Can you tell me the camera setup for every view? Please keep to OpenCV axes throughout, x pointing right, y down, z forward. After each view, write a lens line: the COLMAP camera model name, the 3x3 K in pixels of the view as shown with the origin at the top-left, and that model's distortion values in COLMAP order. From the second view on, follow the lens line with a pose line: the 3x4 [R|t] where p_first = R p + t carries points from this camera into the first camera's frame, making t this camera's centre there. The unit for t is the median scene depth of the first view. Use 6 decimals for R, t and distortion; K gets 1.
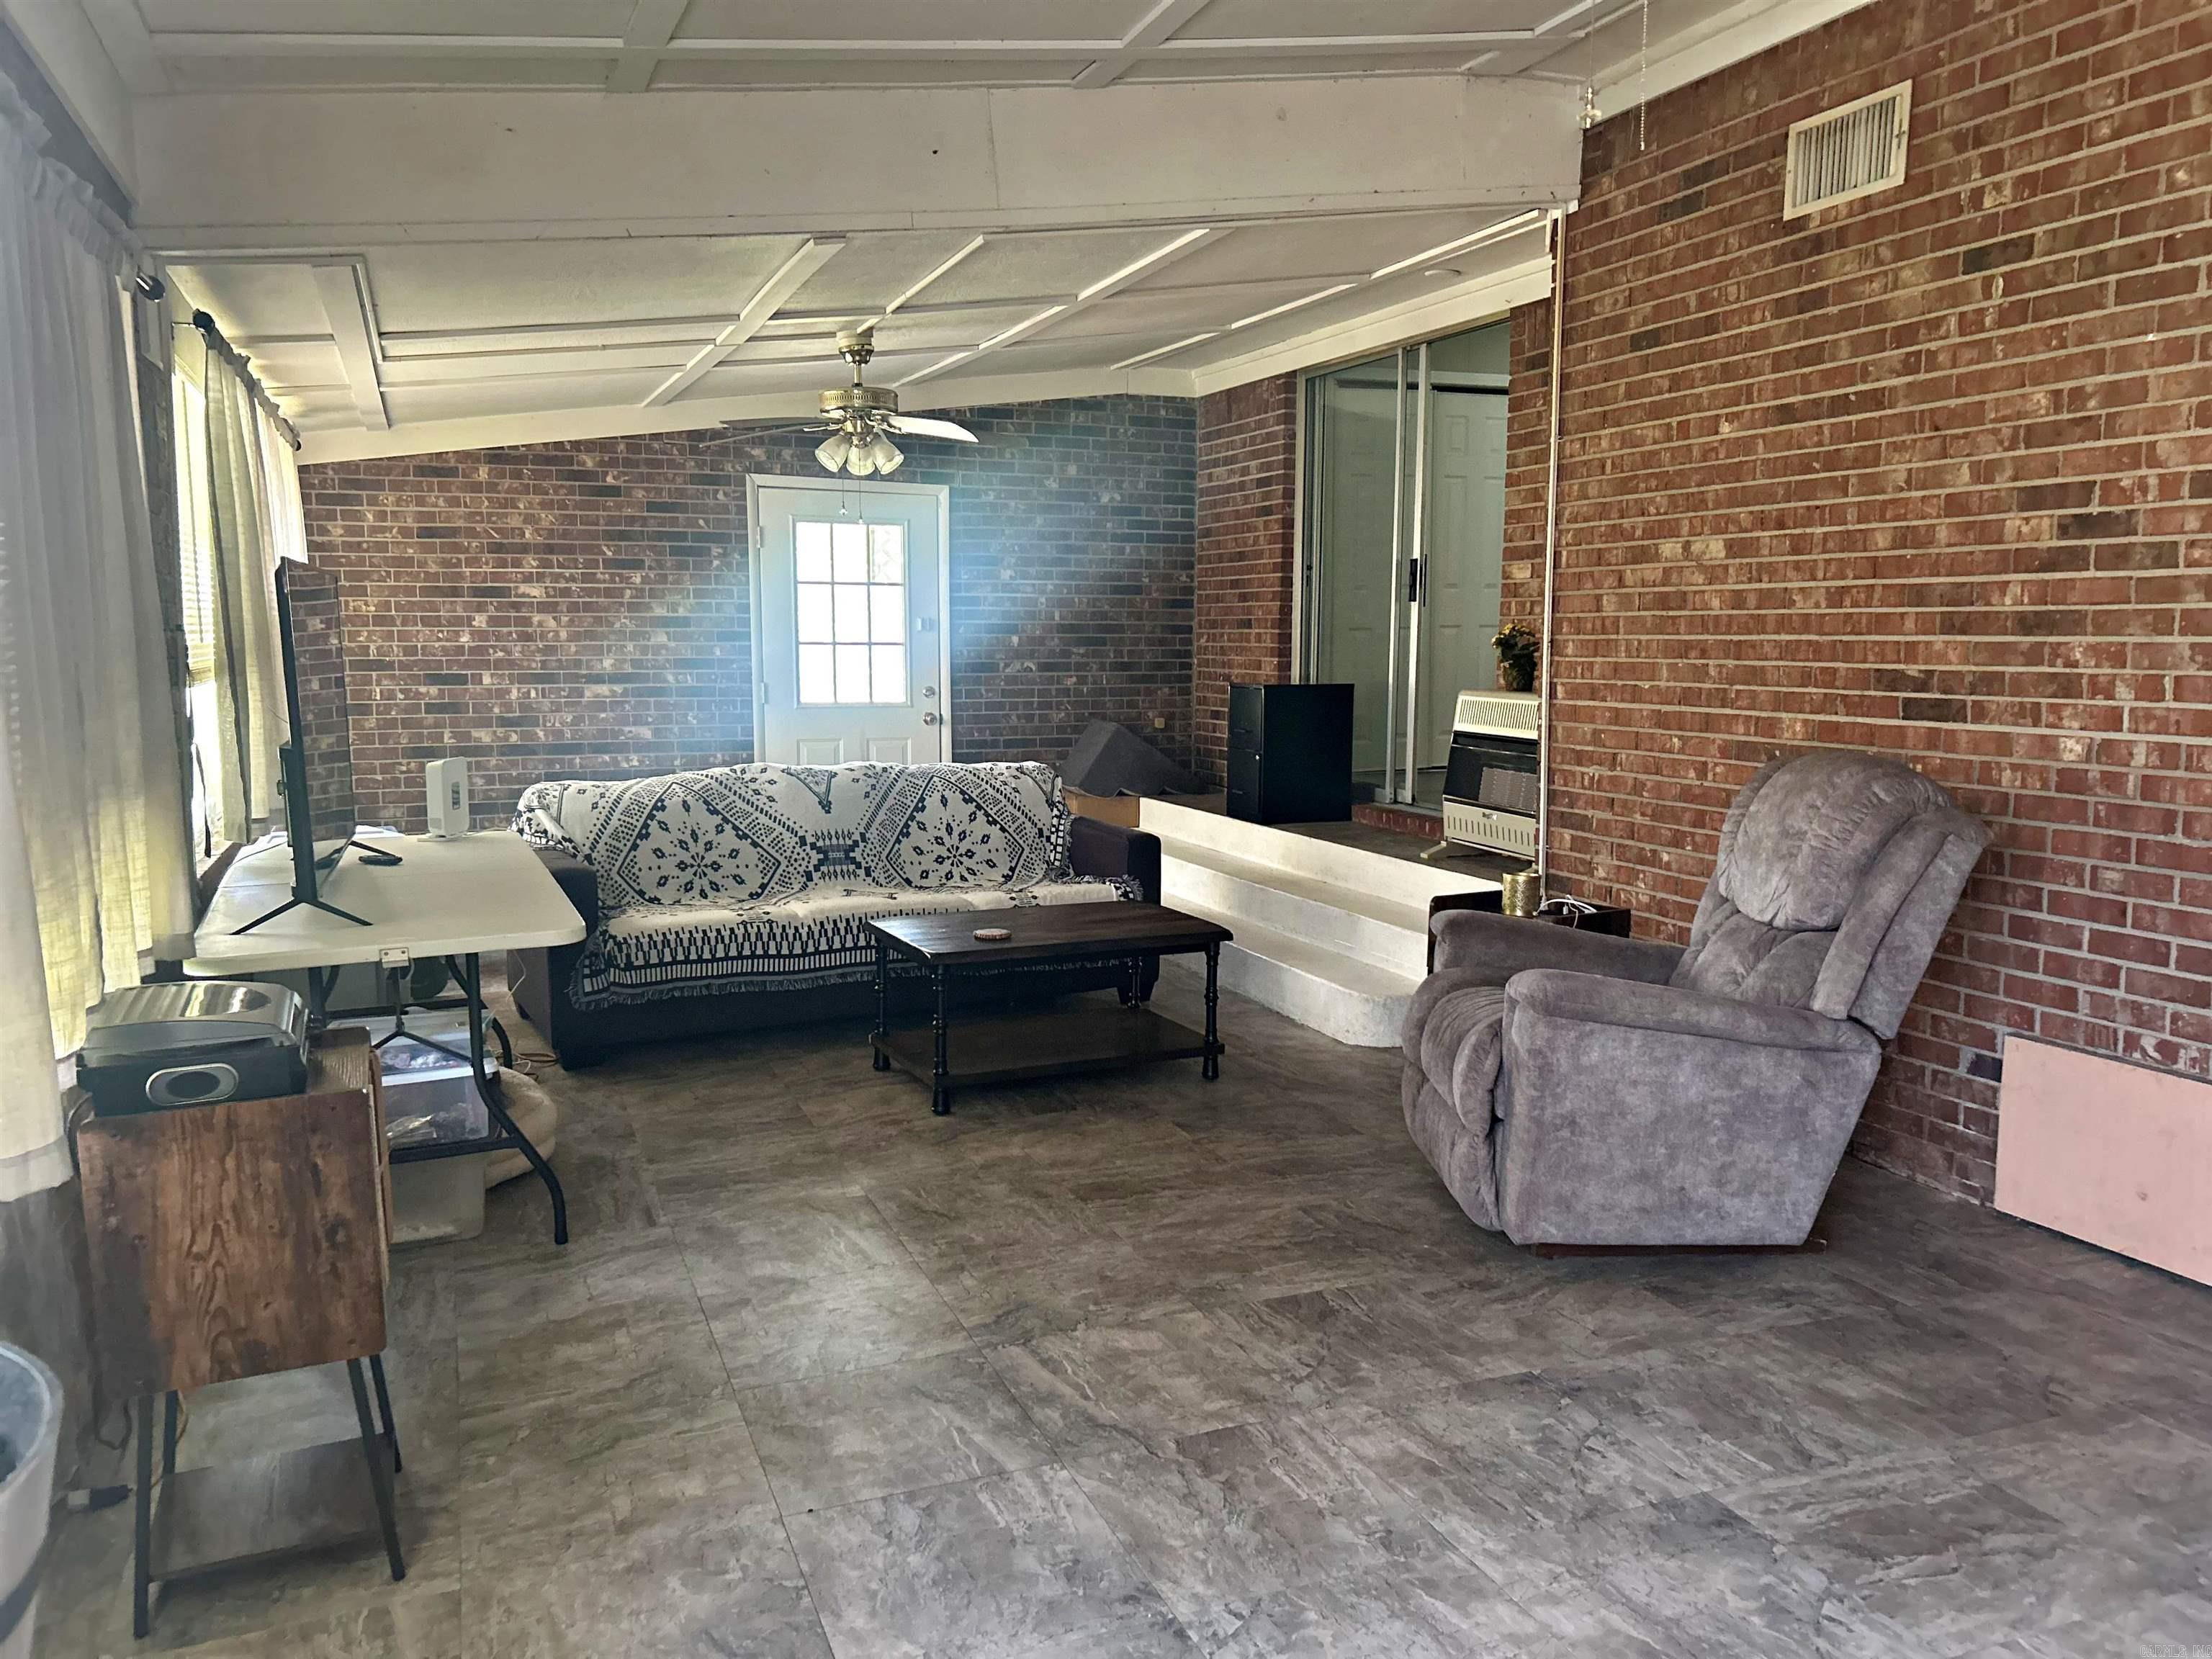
lens RADIAL K [[1668.1, 0, 1119.7], [0, 1668.1, 852.8], [0, 0, 1]] dist [0.059785, -0.068242]
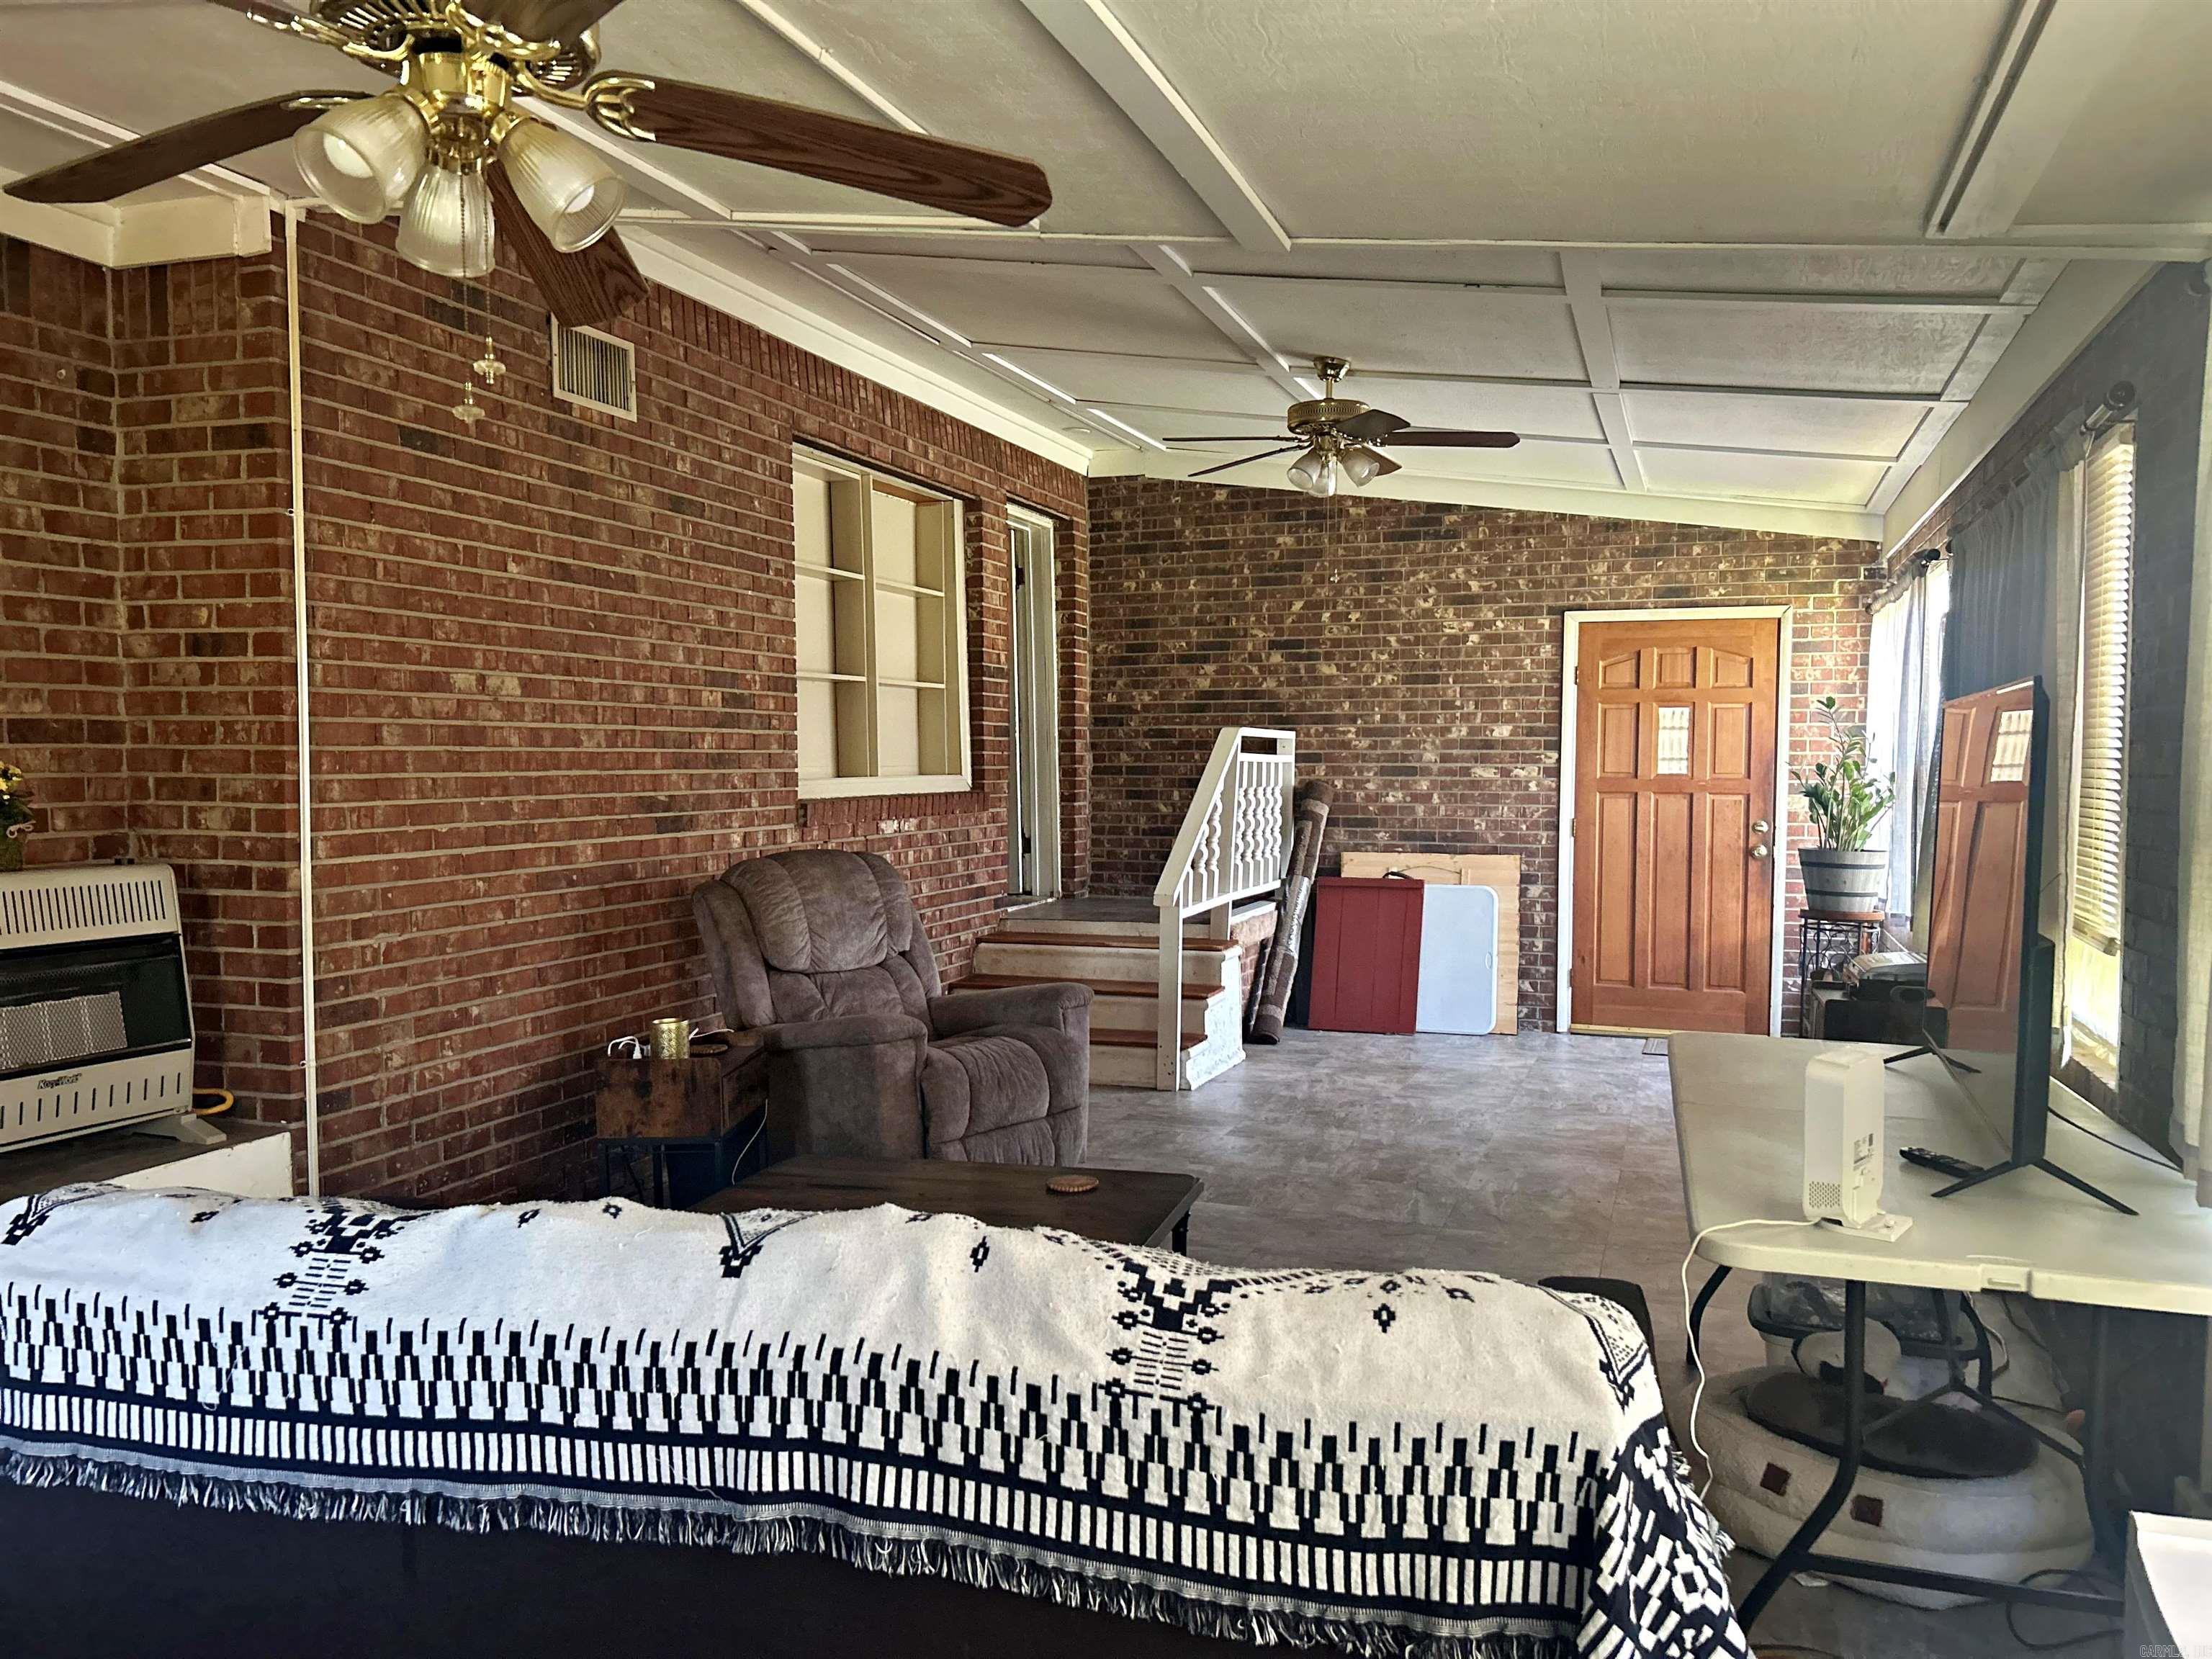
lens RADIAL K [[1668.1, 0, 1110.3], [0, 1668.1, 837.7], [0, 0, 1]] dist [0.059785, -0.068242]
pose [[-0.753658, -0.037326, 0.656206, -0.690805], [0.081514, 0.985370, 0.149668, -0.257250], [-0.652193, 0.166289, -0.739589, 1.843297]]
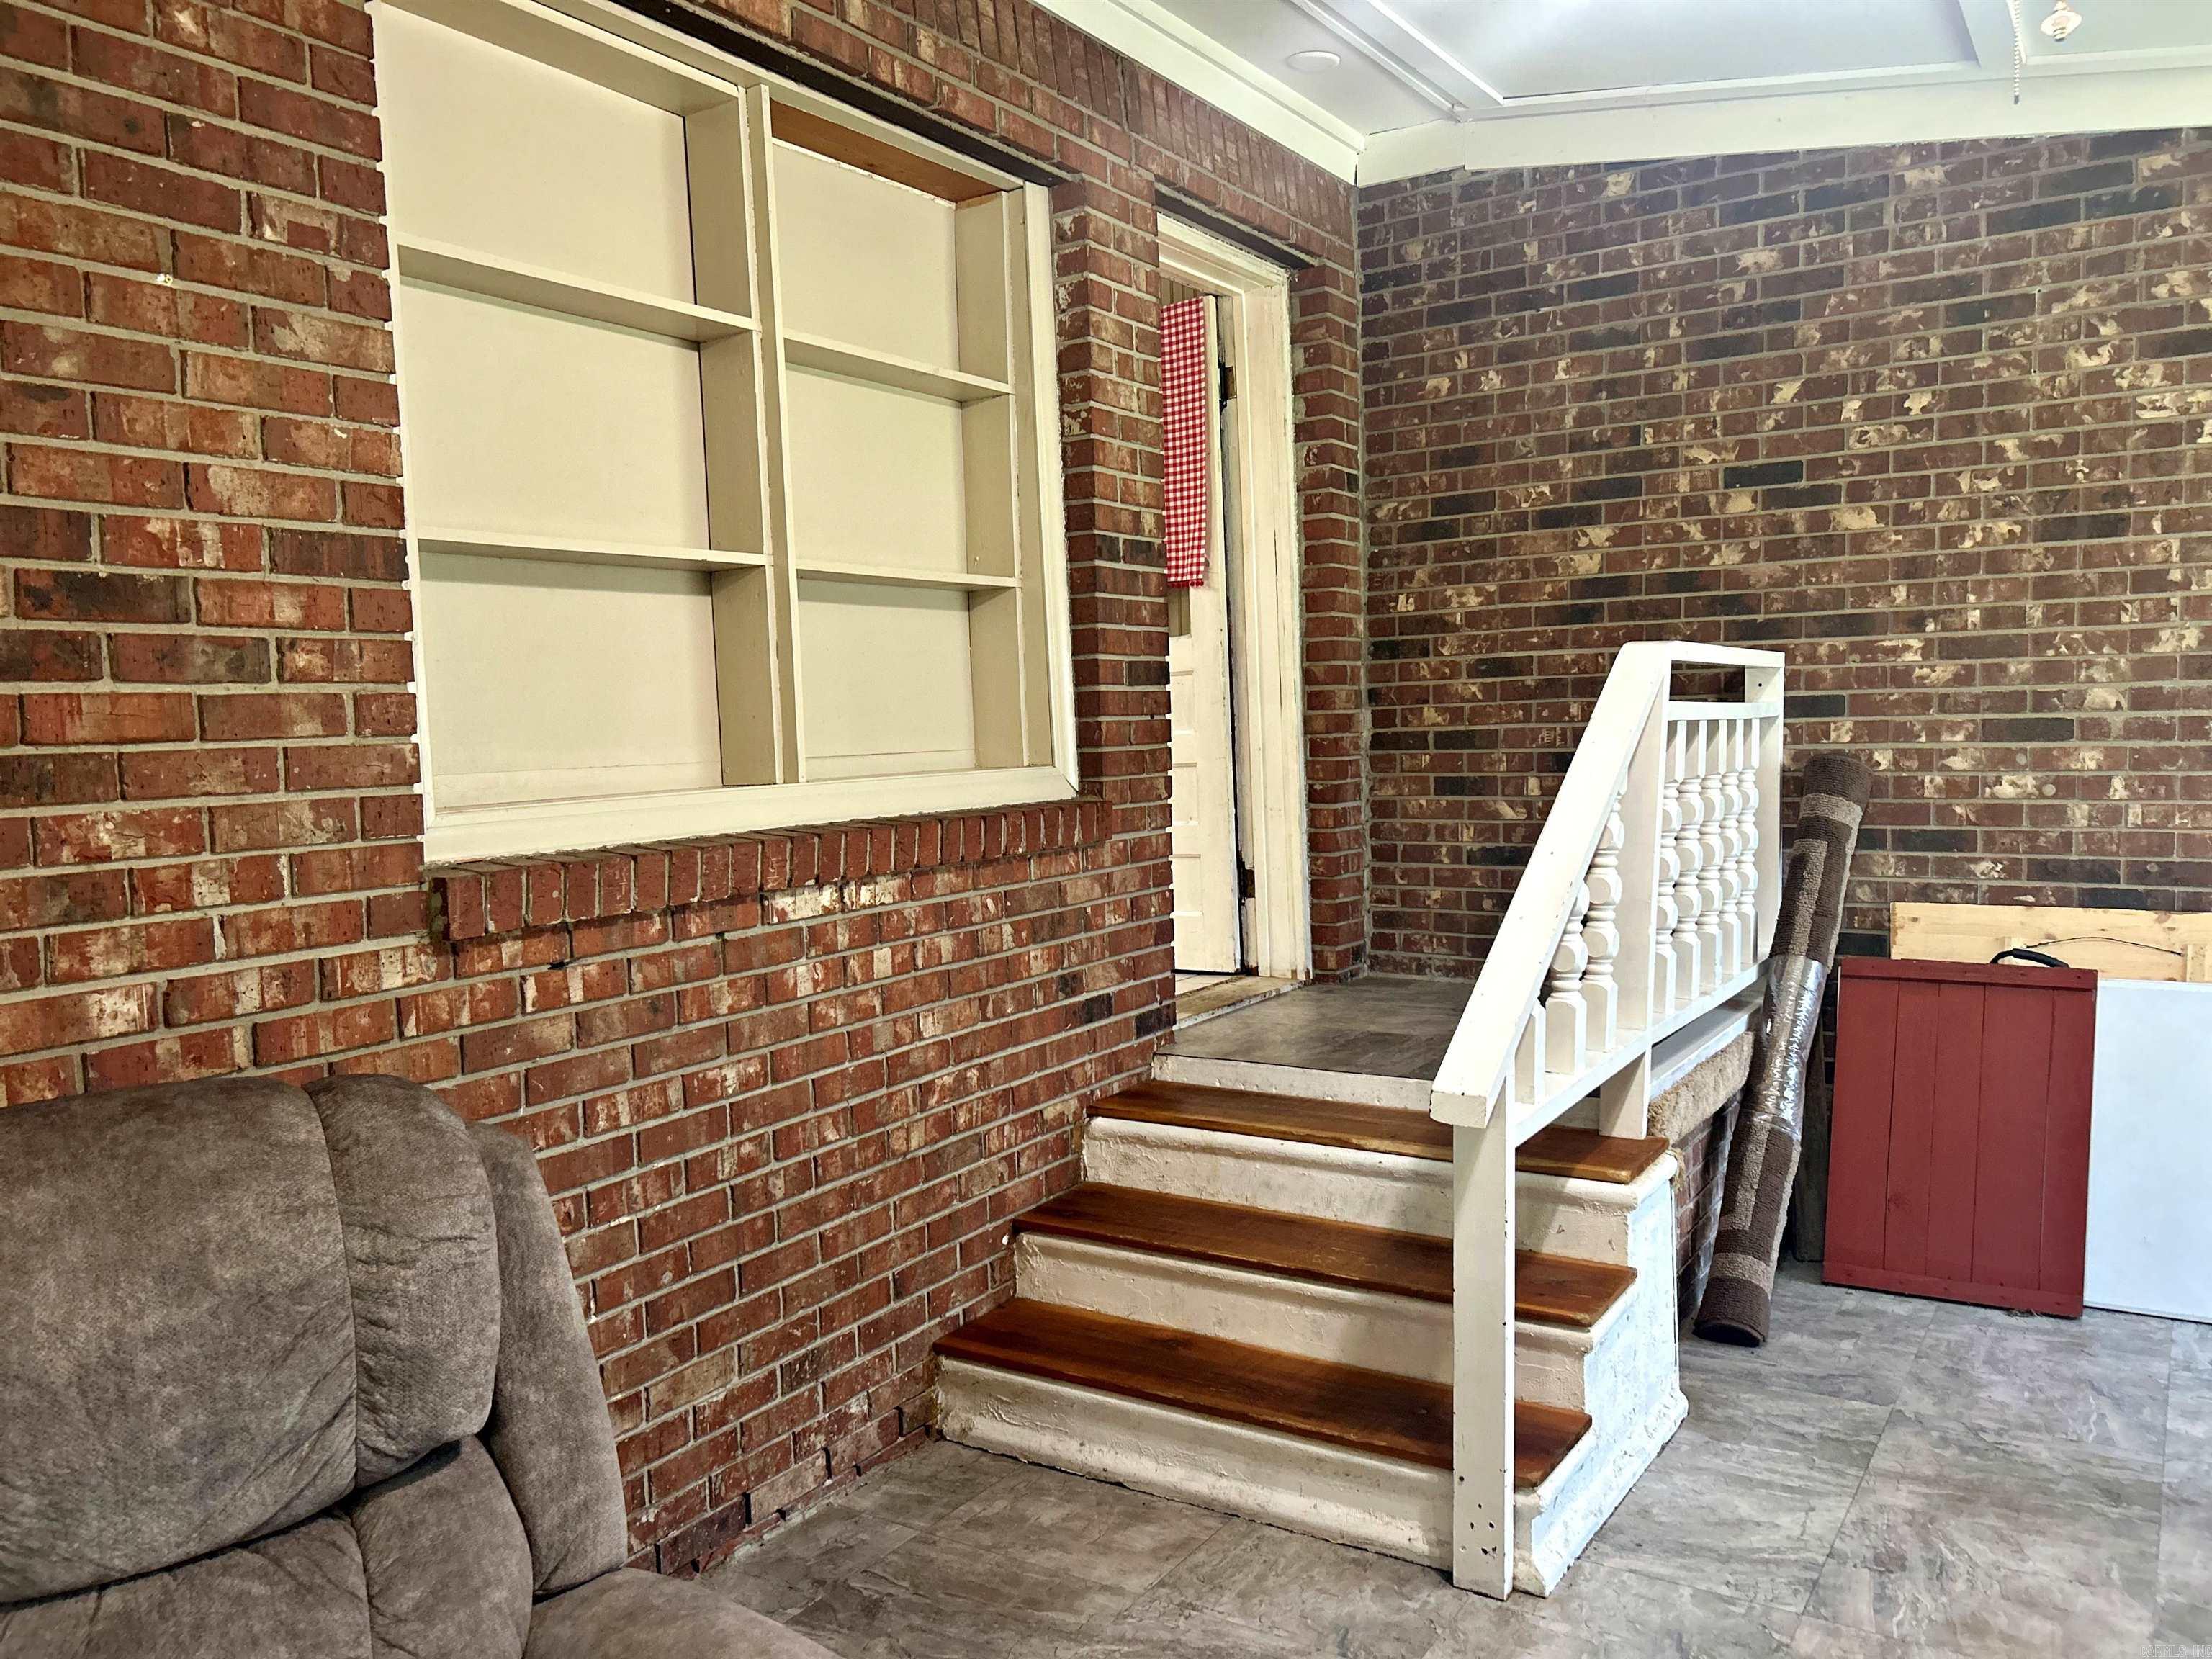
lens RADIAL K [[1668.1, 0, 1117.3], [0, 1668.1, 821.5], [0, 0, 1]] dist [0.059785, -0.068242]
pose [[-0.581460, -0.042512, 0.812464, -0.047262], [0.130302, 0.980876, 0.144578, -0.149735], [-0.803073, 0.189932, -0.564801, 0.992395]]
